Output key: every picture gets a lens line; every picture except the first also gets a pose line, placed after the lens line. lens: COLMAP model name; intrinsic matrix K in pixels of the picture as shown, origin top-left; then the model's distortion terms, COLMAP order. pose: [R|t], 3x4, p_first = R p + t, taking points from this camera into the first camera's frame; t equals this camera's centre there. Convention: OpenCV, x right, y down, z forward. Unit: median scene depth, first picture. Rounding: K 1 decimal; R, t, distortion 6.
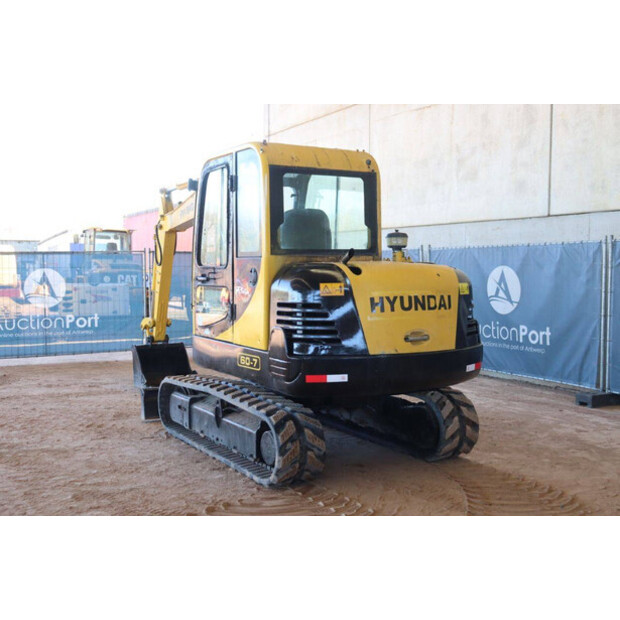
lens RADIAL K [[758.8, 0, 322.7], [0, 758.8, 302.0], [0, 0, 1]] dist [0.010611, 0.000000]
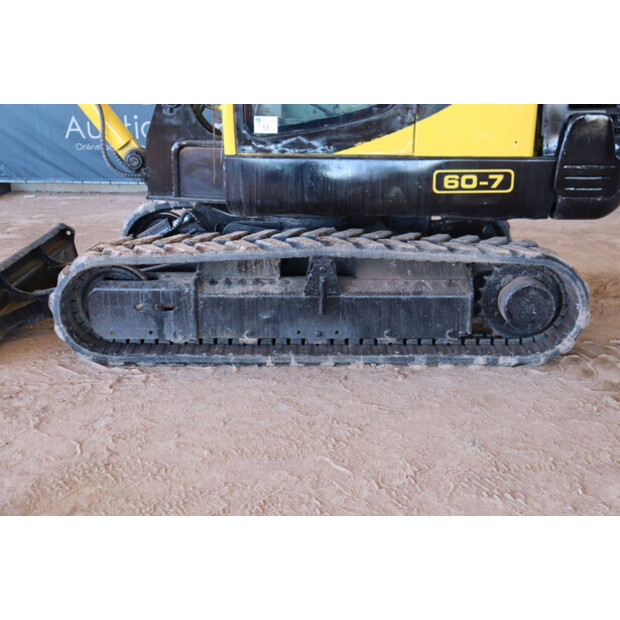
lens RADIAL K [[830.5, 0, 315.1], [0, 830.5, 308.8], [0, 0, 1]] dist [0.048839, 0.000000]
pose [[0.516988, -0.245034, 0.820172, -0.464480], [0.035698, 0.963491, 0.265350, -0.002197], [-0.855248, -0.107904, 0.506861, 0.489080]]
